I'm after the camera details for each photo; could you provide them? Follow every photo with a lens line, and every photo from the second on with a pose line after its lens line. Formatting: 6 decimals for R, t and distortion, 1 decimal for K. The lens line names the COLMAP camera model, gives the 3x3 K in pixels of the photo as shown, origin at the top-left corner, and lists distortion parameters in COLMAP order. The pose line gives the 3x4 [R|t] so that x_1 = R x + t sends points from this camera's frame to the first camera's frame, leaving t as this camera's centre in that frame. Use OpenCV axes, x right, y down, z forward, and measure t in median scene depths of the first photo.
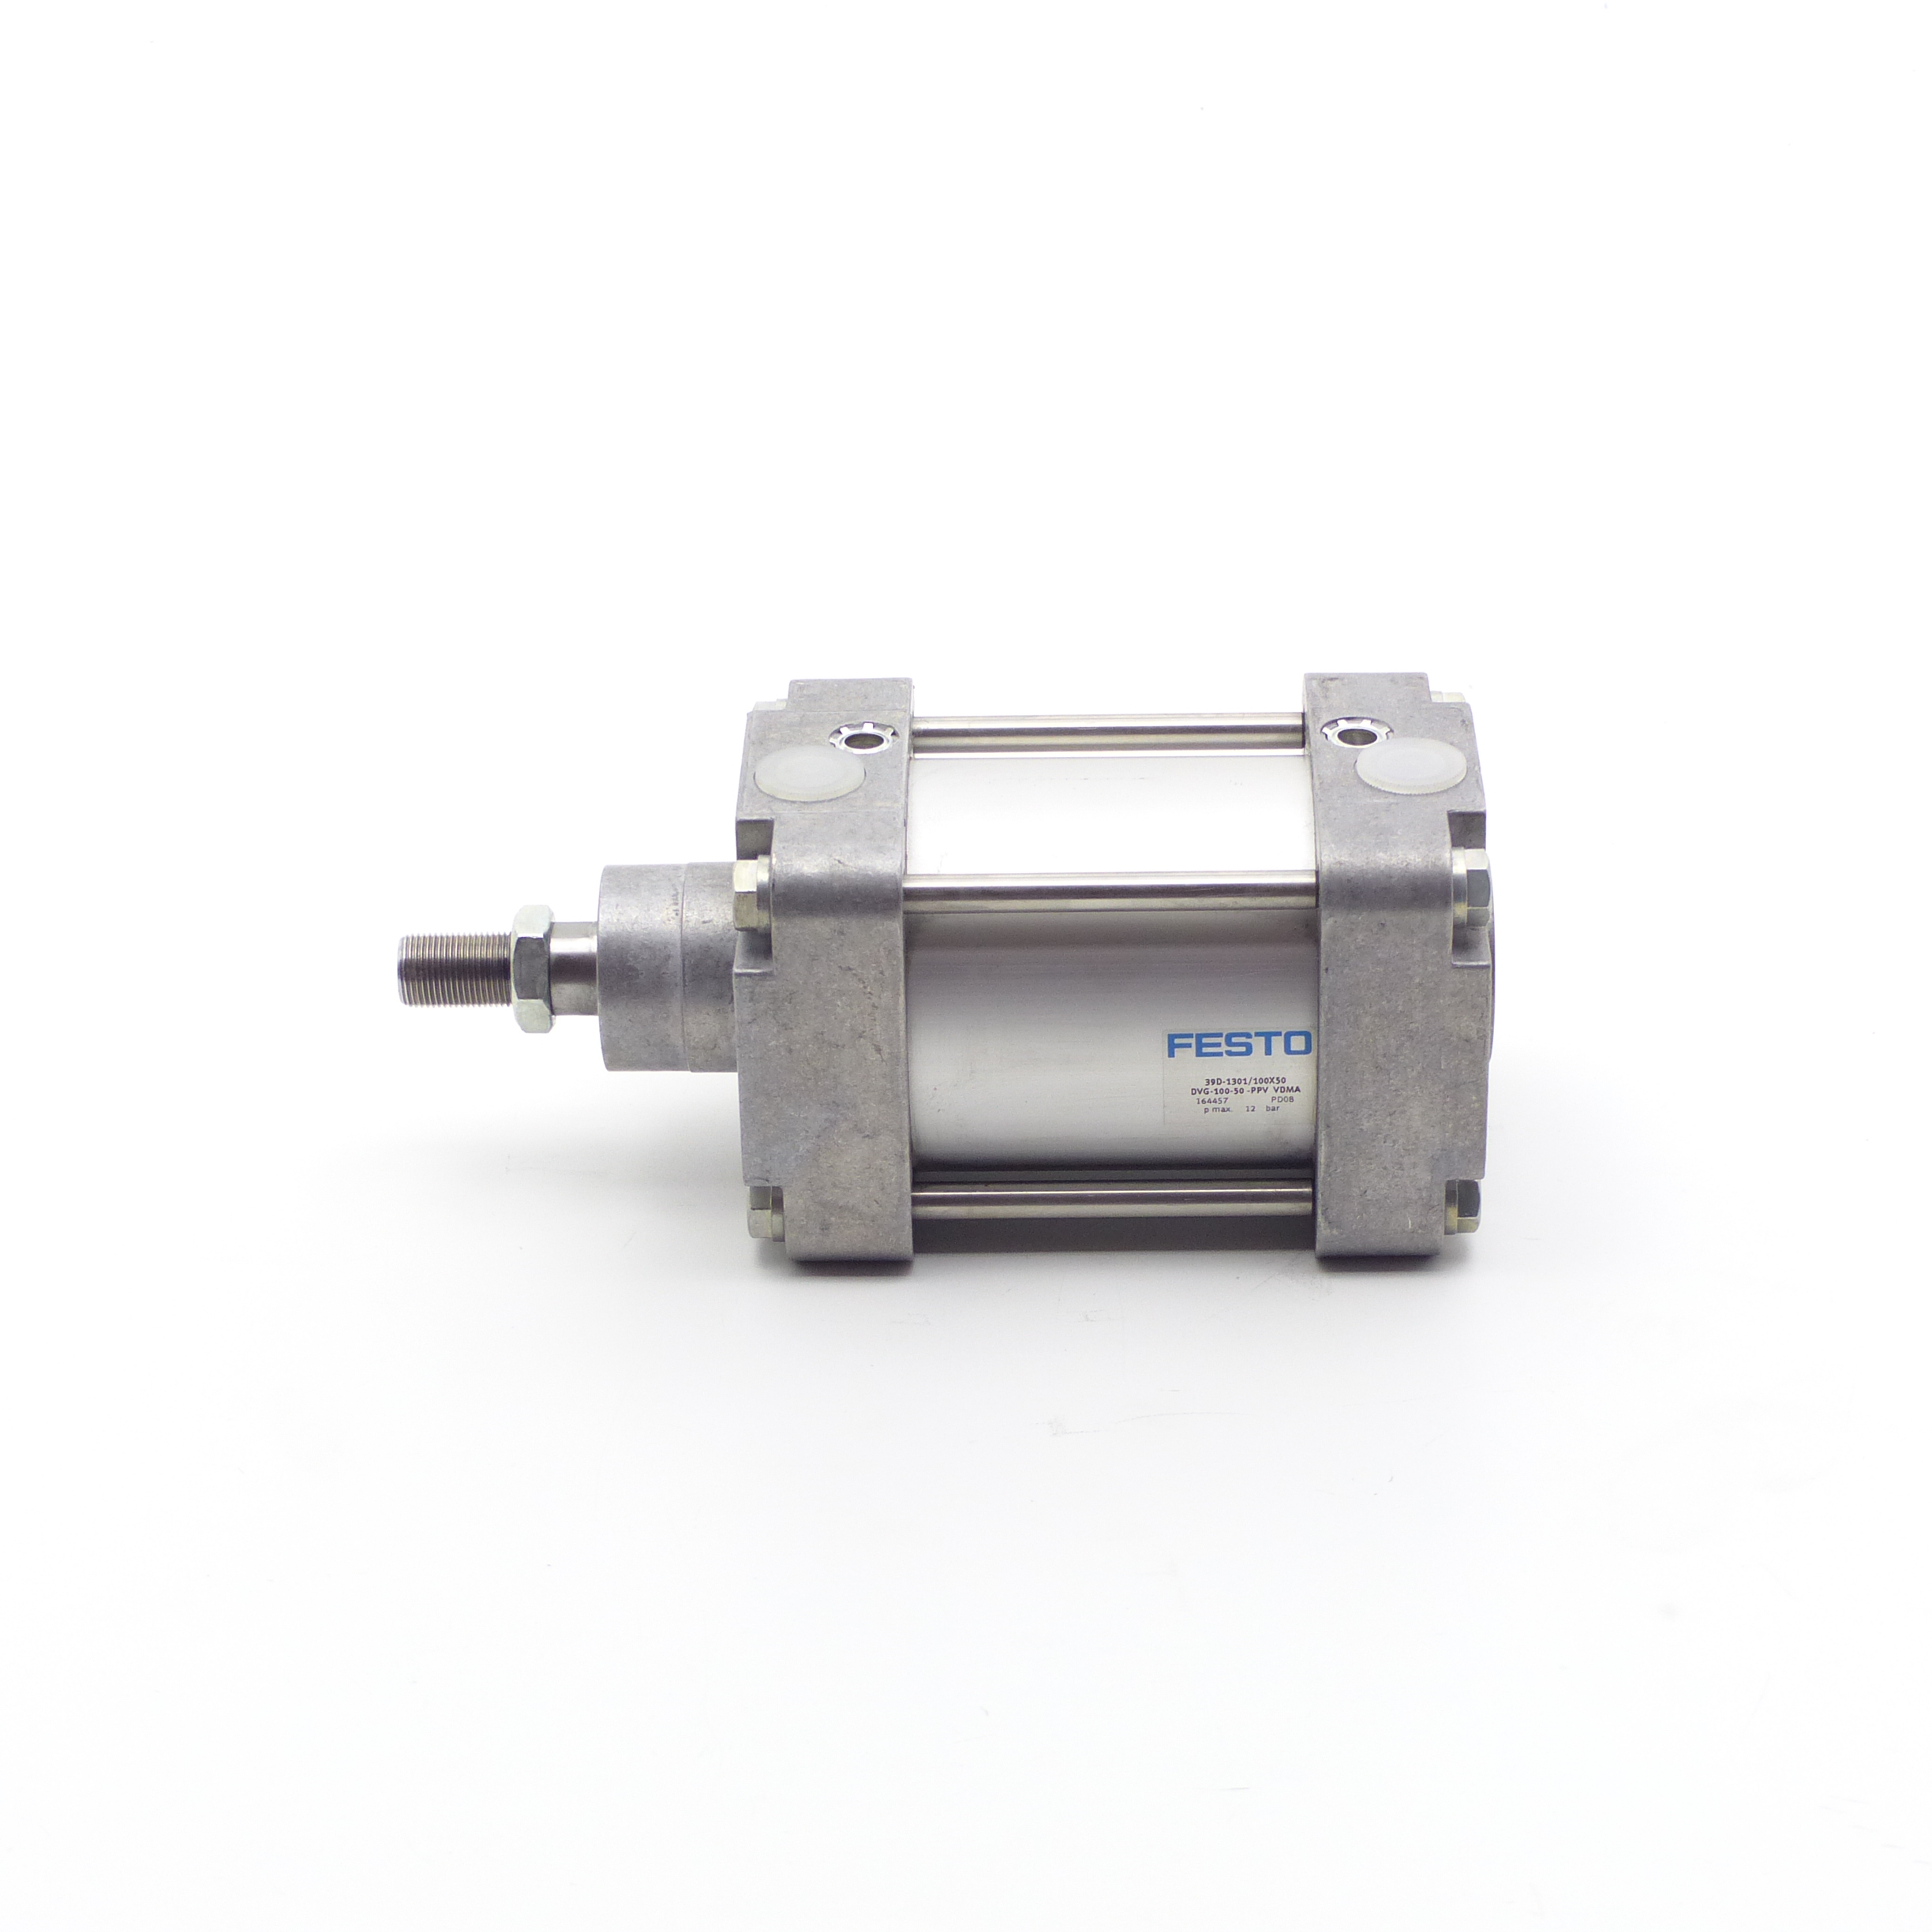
lens RADIAL K [[4988.2, 0, 971.5], [0, 4988.2, 969.6], [0, 0, 1]] dist [0.326076, 0.000000]
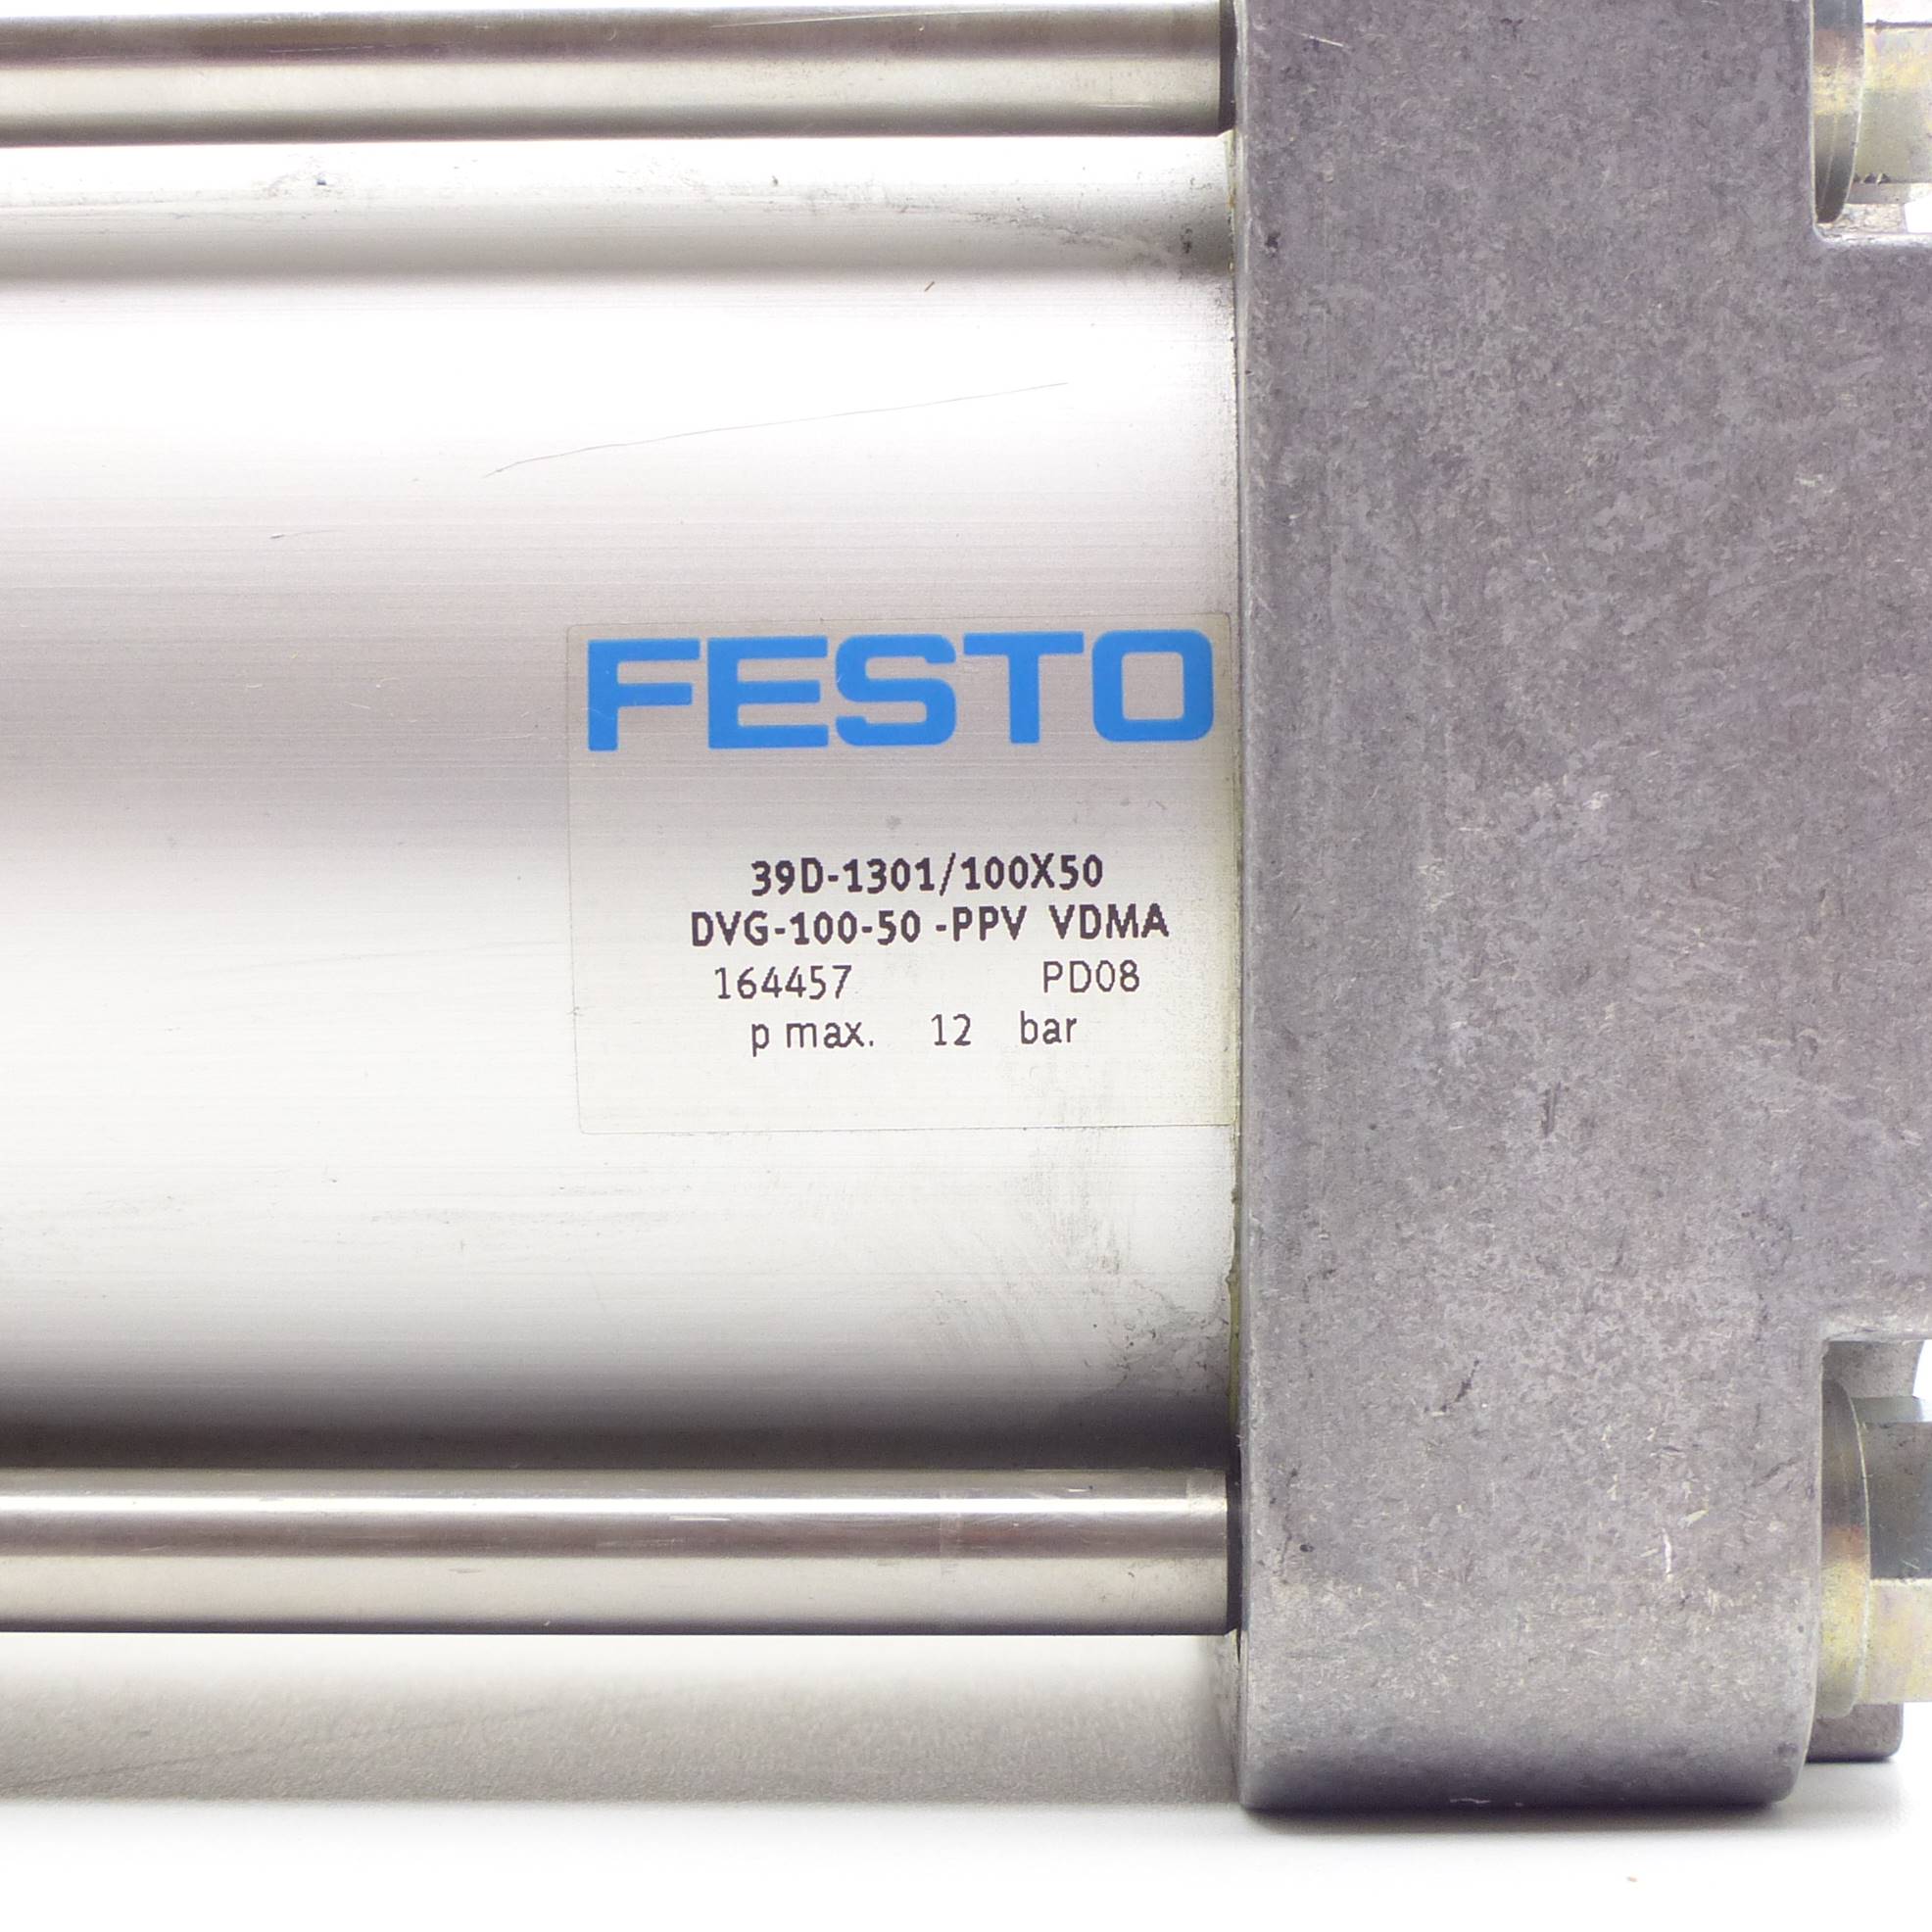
lens RADIAL K [[4648.7, 0, 965.8], [0, 4648.7, 969.8], [0, 0, 1]] dist [0.030449, 0.000000]
pose [[0.999791, 0.018605, 0.008460, 0.054761], [-0.011719, 0.860965, -0.508530, 0.134015], [-0.016745, 0.508325, 0.861003, 0.816354]]
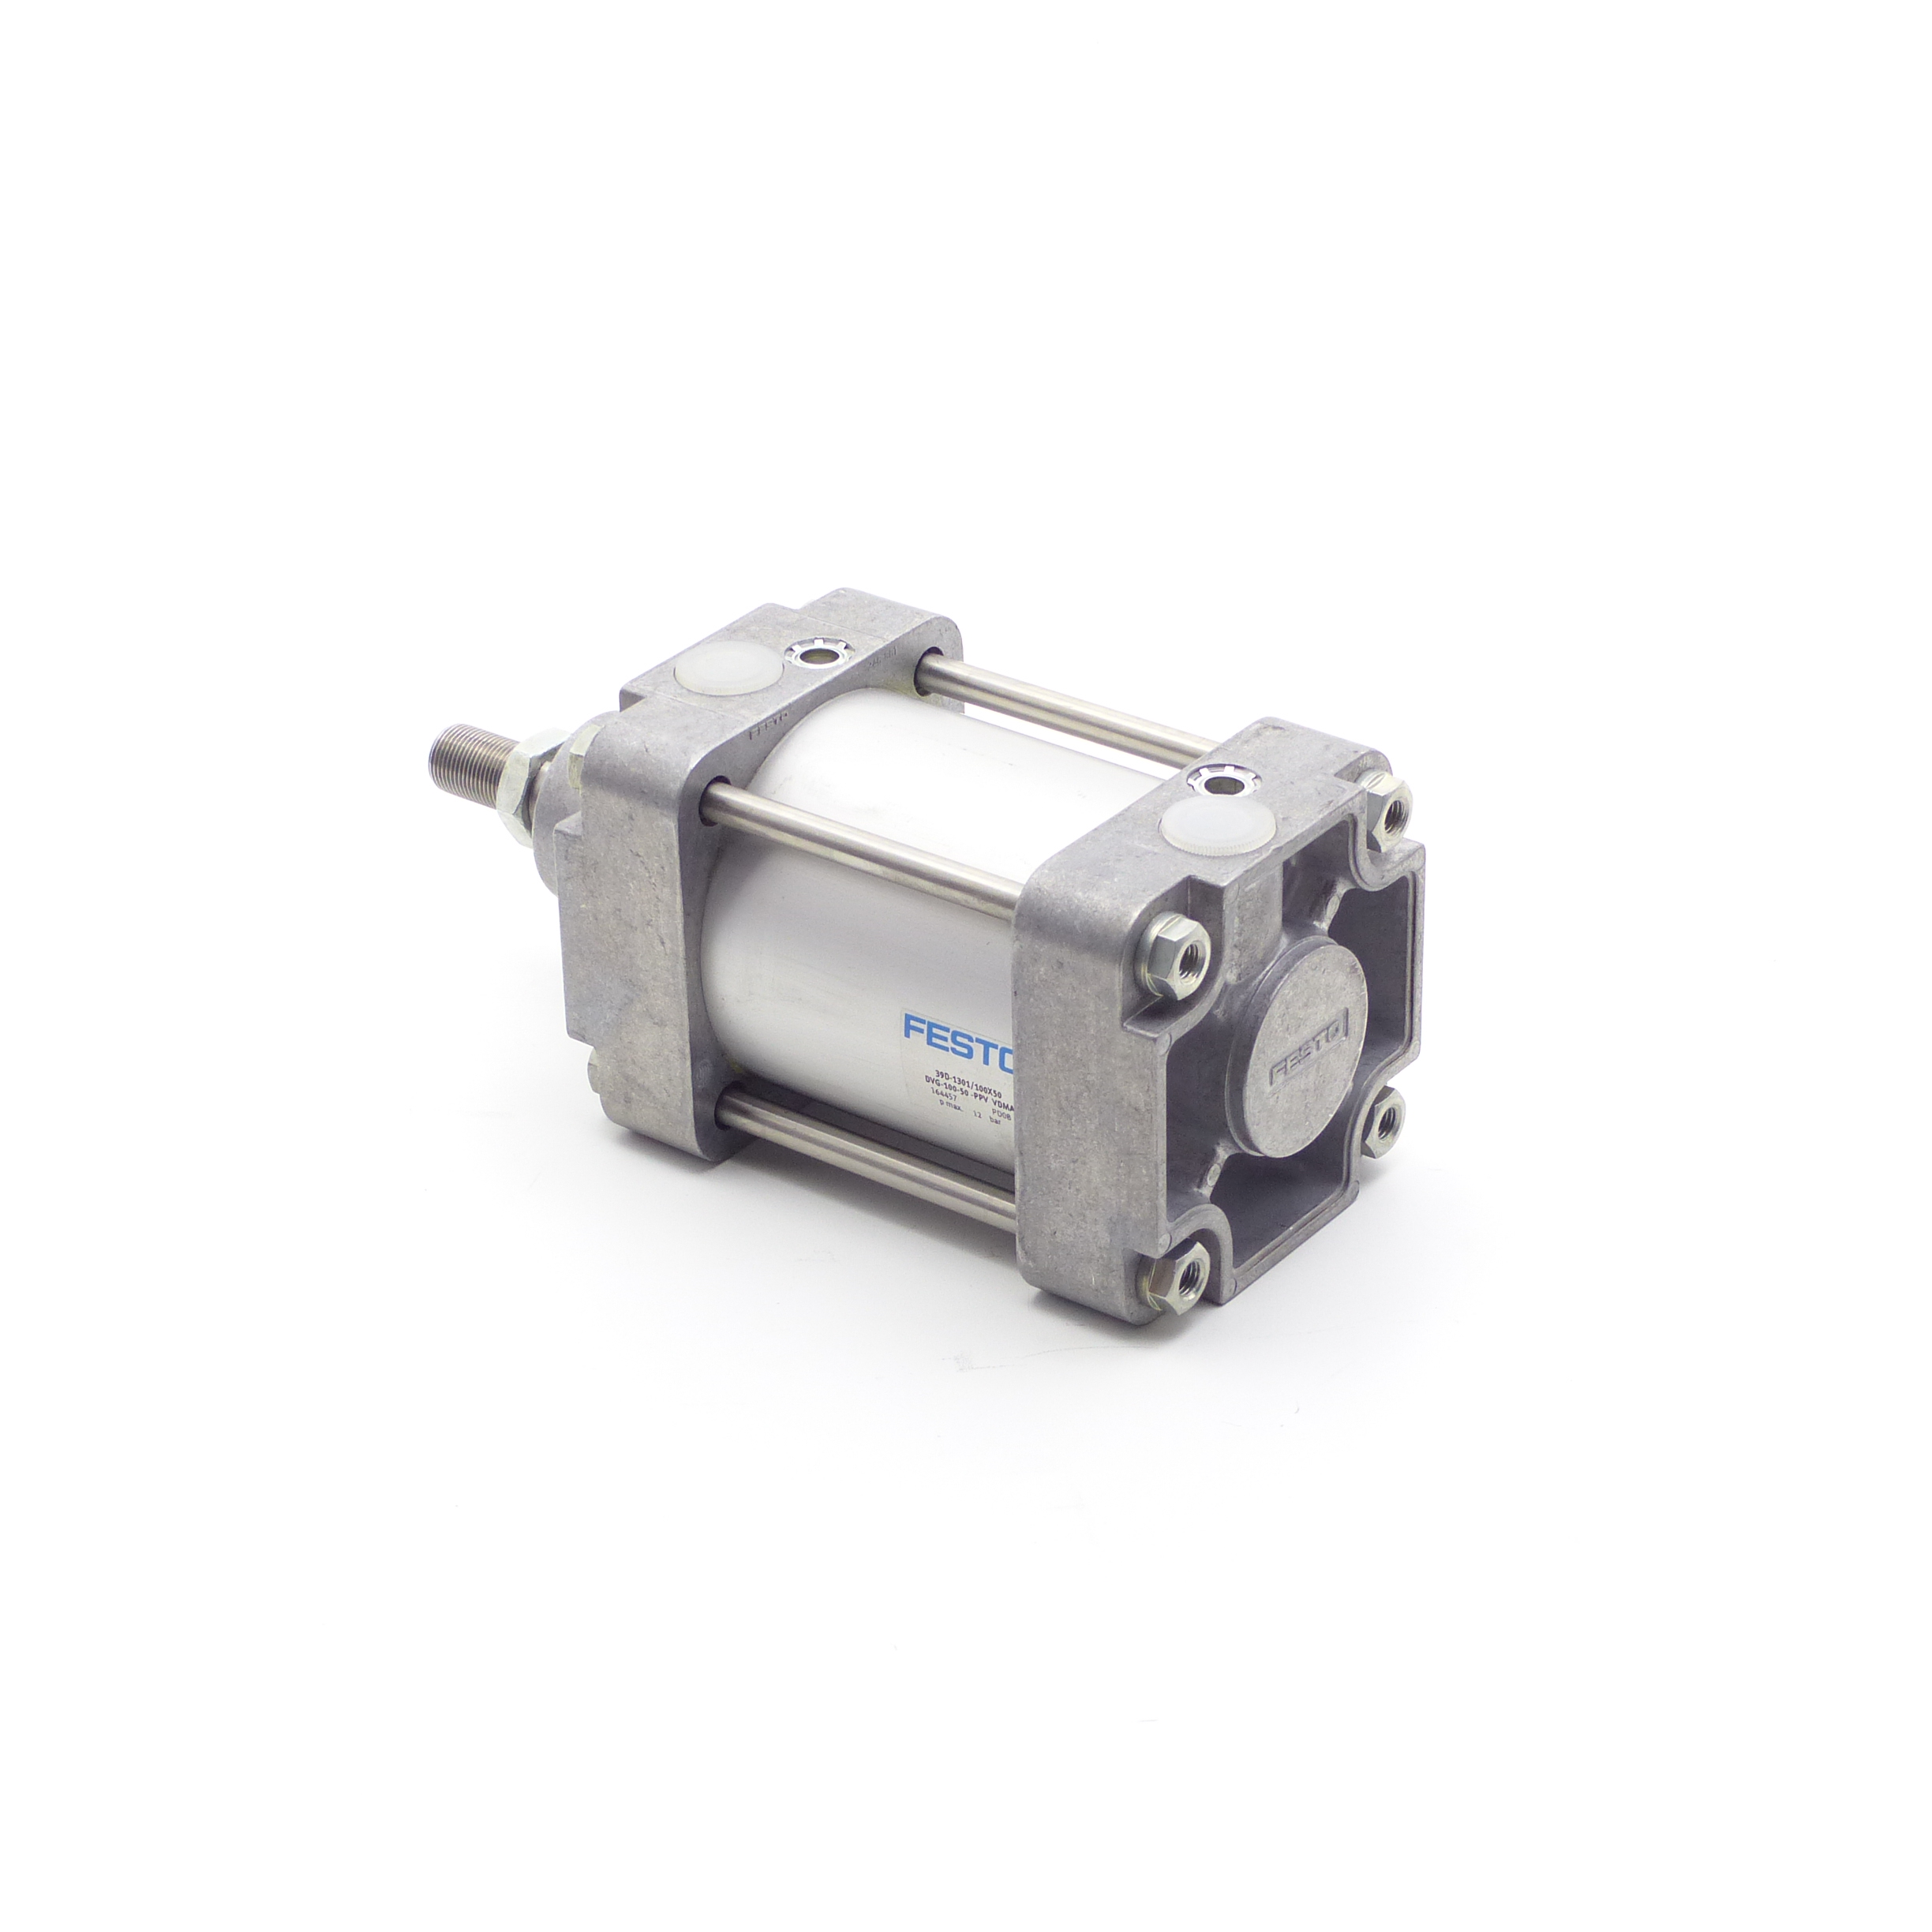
lens RADIAL K [[4988.2, 0, 963.4], [0, 4988.2, 965.2], [0, 0, 1]] dist [0.326076, 0.000000]
pose [[0.811725, 0.291872, -0.505878, 0.540145], [-0.278954, 0.954739, 0.103242, -0.100275], [0.513115, 0.057312, 0.856404, 0.160548]]
